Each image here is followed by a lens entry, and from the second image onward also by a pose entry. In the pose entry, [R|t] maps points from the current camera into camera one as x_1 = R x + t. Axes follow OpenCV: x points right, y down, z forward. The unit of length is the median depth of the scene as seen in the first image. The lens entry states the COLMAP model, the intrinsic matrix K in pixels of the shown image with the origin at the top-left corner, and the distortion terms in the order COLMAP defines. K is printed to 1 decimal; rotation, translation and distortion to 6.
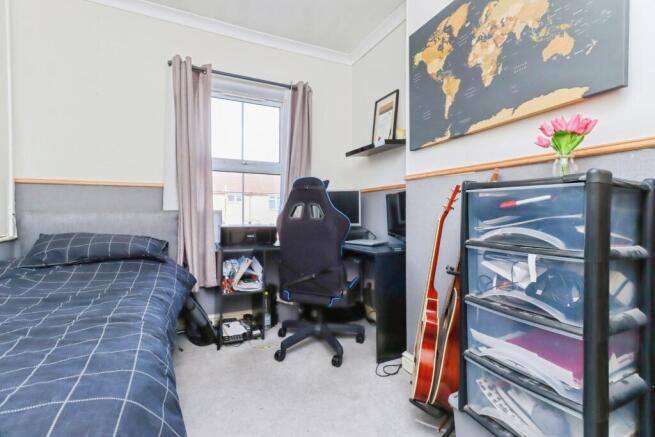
lens RADIAL K [[303.6, 0, 327.5], [0, 303.6, 215.3], [0, 0, 1]] dist [0.002133, 0.000001]
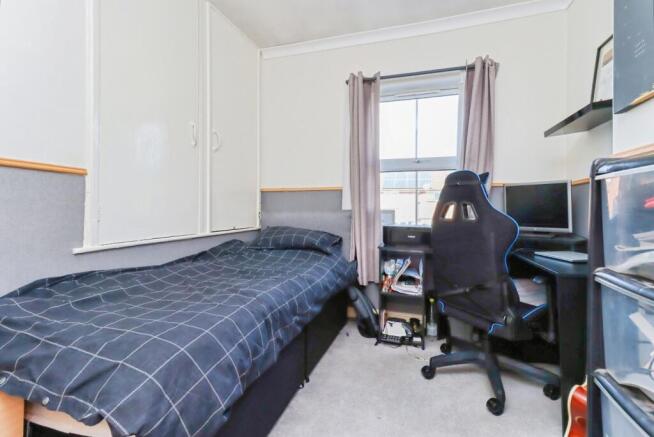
lens RADIAL K [[305.0, 0, 332.8], [0, 305.0, 207.8], [0, 0, 1]] dist [0.012898, 0.000178]
pose [[0.730695, -0.003118, -0.682697, 0.231667], [-0.009753, 0.999840, -0.015005, -0.006553], [0.682634, 0.017622, 0.730548, 0.125971]]
